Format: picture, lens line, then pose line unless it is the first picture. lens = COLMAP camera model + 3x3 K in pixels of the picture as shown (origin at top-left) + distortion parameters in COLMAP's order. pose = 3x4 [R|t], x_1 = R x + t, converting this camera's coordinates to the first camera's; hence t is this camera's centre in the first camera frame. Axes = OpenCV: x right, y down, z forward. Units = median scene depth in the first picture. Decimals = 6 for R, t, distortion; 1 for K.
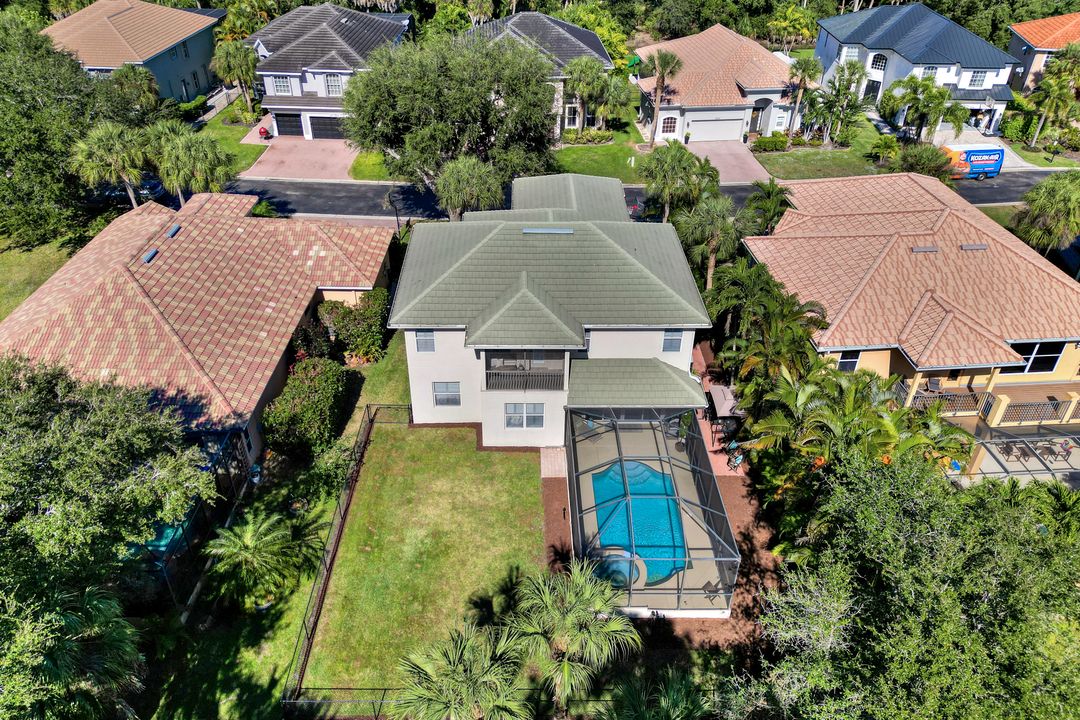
lens RADIAL K [[776.1, 0, 541.4], [0, 776.1, 365.3], [0, 0, 1]] dist [0.071206, -0.062079]
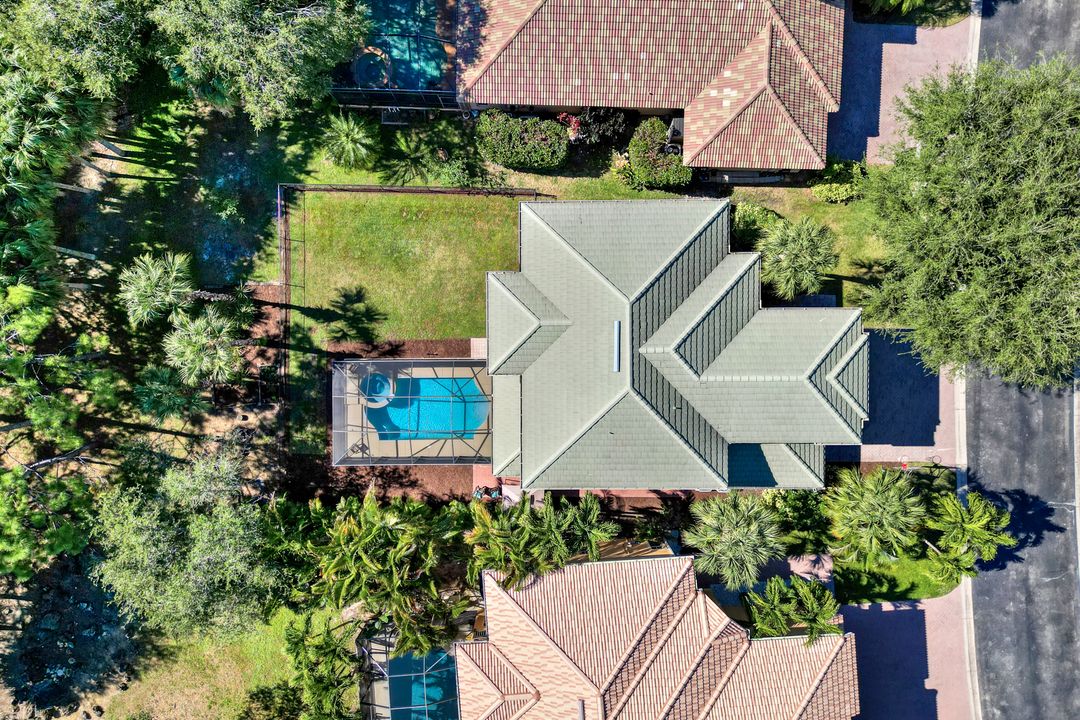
lens RADIAL K [[776.1, 0, 541.4], [0, 776.1, 365.3], [0, 0, 1]] dist [0.071206, -0.062079]
pose [[-0.018582, 0.999799, 0.007567, 0.033322], [-0.573379, -0.016856, 0.819117, -0.945150], [0.819080, 0.010883, 0.573577, 0.350935]]
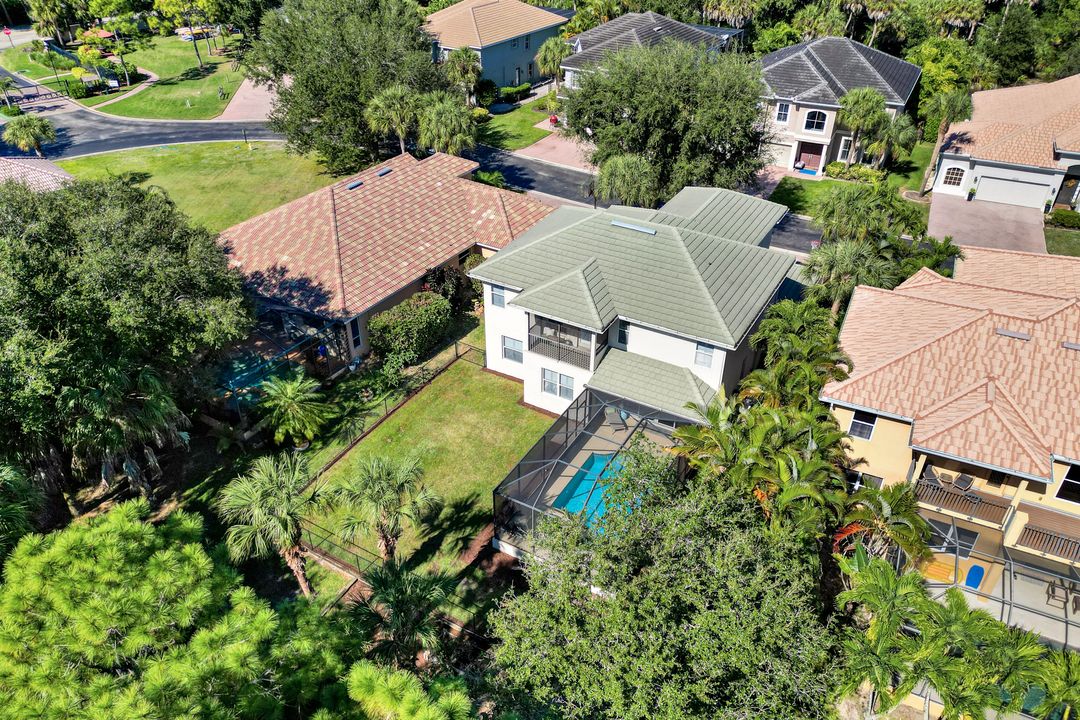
lens RADIAL K [[782.9, 0, 532.5], [0, 782.9, 397.7], [0, 0, 1]] dist [0.079328, -0.081263]
pose [[0.854522, 0.297346, -0.425884, 0.423565], [-0.293029, 0.952966, 0.077393, 0.007151], [0.428865, 0.058662, 0.901462, -0.020244]]
